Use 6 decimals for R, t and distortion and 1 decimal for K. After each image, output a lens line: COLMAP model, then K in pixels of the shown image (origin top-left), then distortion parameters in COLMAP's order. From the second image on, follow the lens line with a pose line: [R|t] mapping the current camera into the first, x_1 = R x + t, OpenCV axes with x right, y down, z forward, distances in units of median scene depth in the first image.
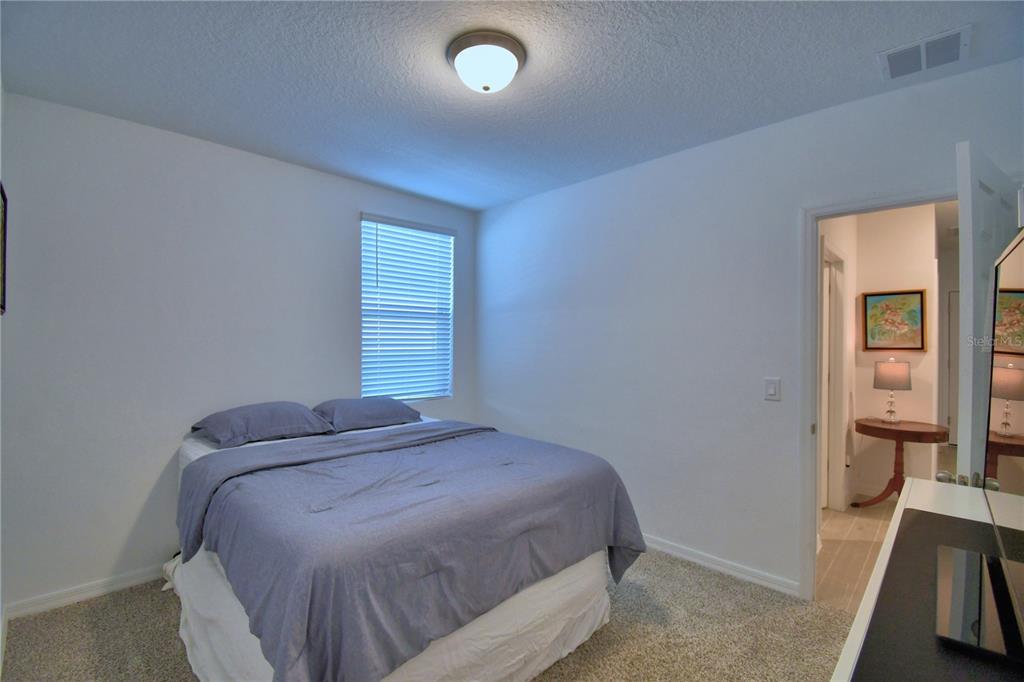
lens RADIAL K [[455.8, 0, 514.8], [0, 455.8, 345.1], [0, 0, 1]] dist [-0.015067, -0.003510]
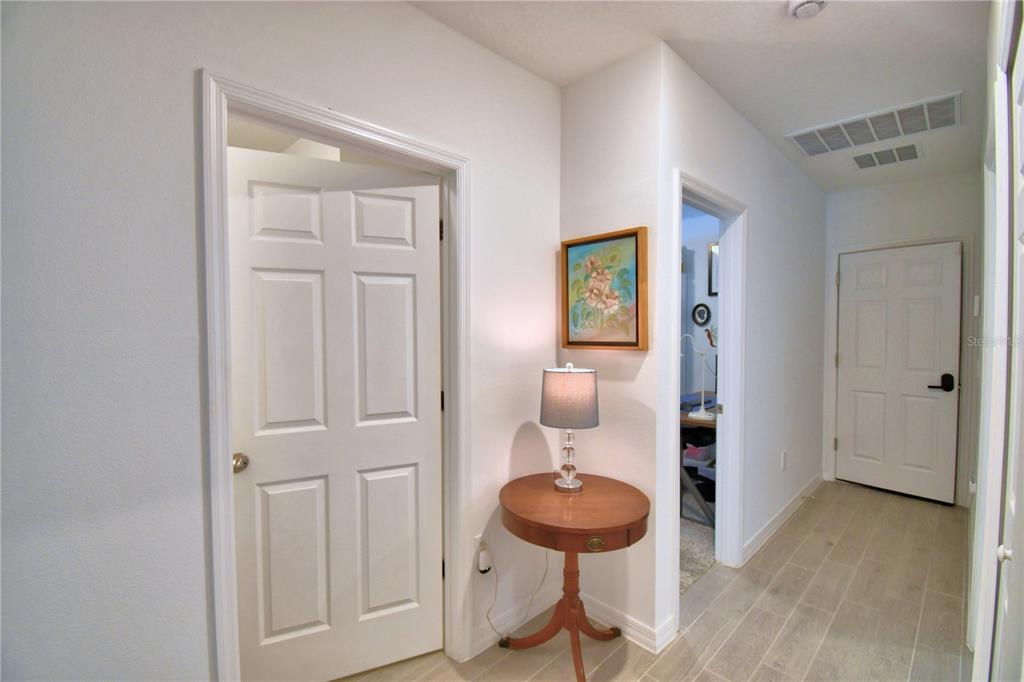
lens RADIAL K [[455.8, 0, 510.8], [0, 455.8, 333.8], [0, 0, 1]] dist [-0.015067, -0.003510]
pose [[0.999933, -0.000406, -0.011593, 0.747414], [0.000426, 0.999998, 0.001687, -0.004731], [0.011593, -0.001692, 0.999931, 0.466097]]
